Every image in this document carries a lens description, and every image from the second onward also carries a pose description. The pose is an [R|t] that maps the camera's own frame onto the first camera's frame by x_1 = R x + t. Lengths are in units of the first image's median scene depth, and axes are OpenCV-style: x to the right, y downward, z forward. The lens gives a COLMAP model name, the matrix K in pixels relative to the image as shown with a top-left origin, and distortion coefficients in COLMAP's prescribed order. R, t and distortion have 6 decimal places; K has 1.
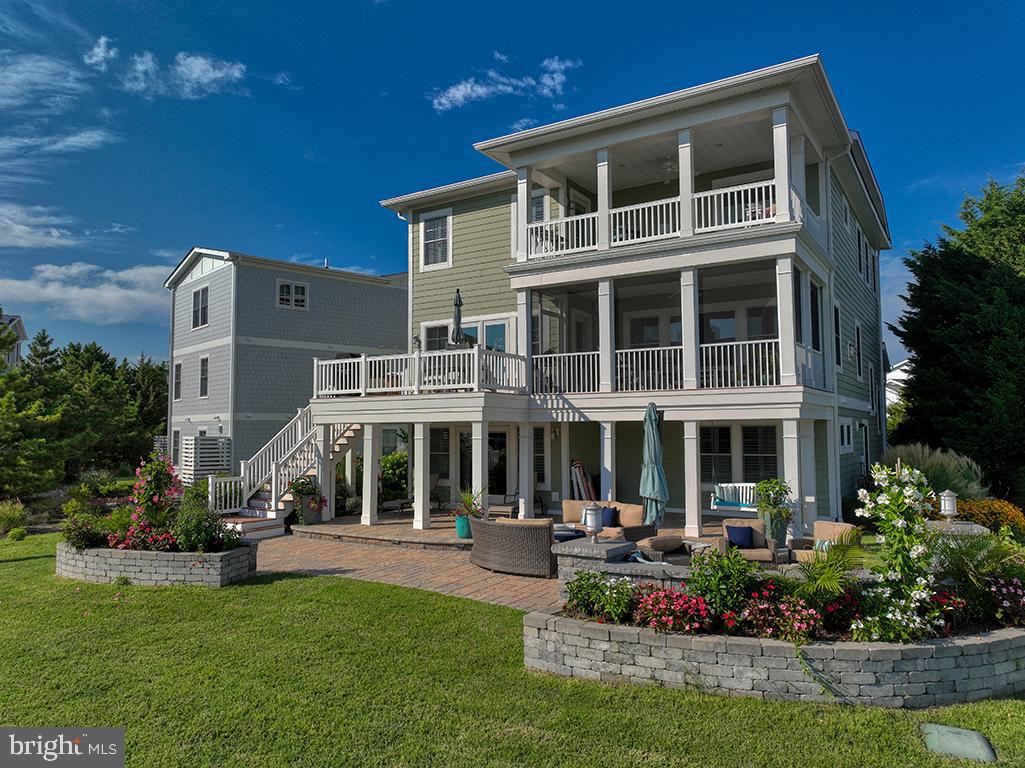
lens RADIAL K [[724.4, 0, 512.8], [0, 724.4, 384.4], [0, 0, 1]] dist [0.003253, -0.004481]
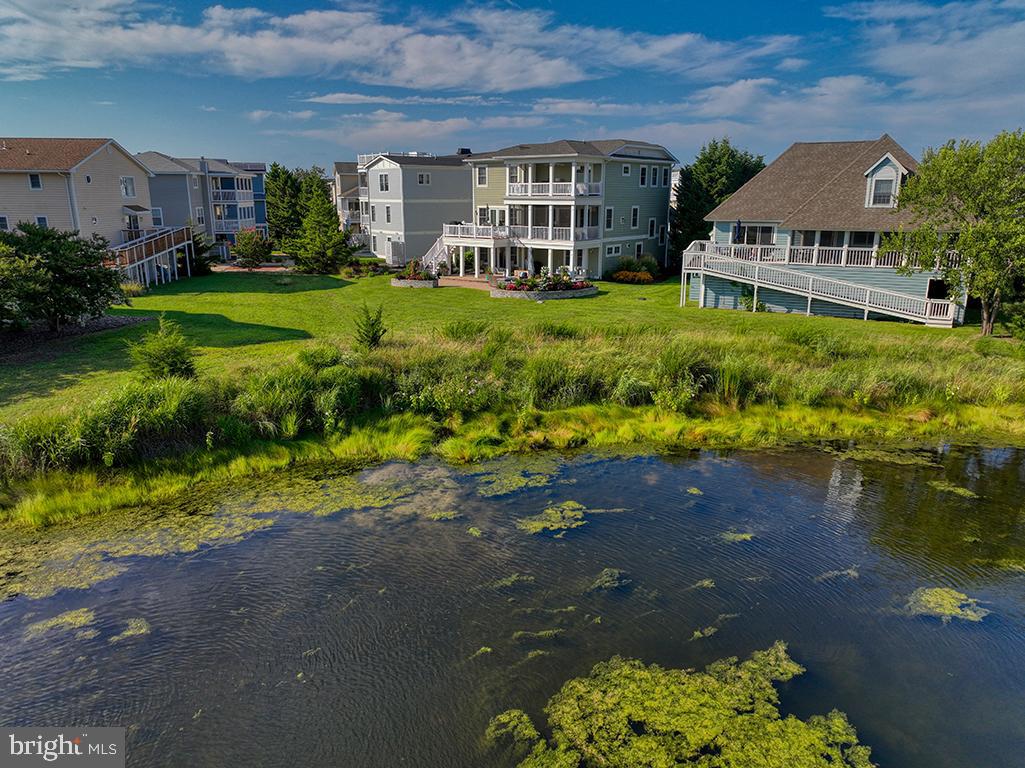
lens RADIAL K [[724.4, 0, 513.2], [0, 724.4, 385.7], [0, 0, 1]] dist [0.003253, -0.004481]
pose [[0.994746, 0.031458, -0.097419, 0.371258], [0.001193, 0.947988, 0.318304, -0.384764], [0.102365, -0.316747, 0.942970, -2.246714]]
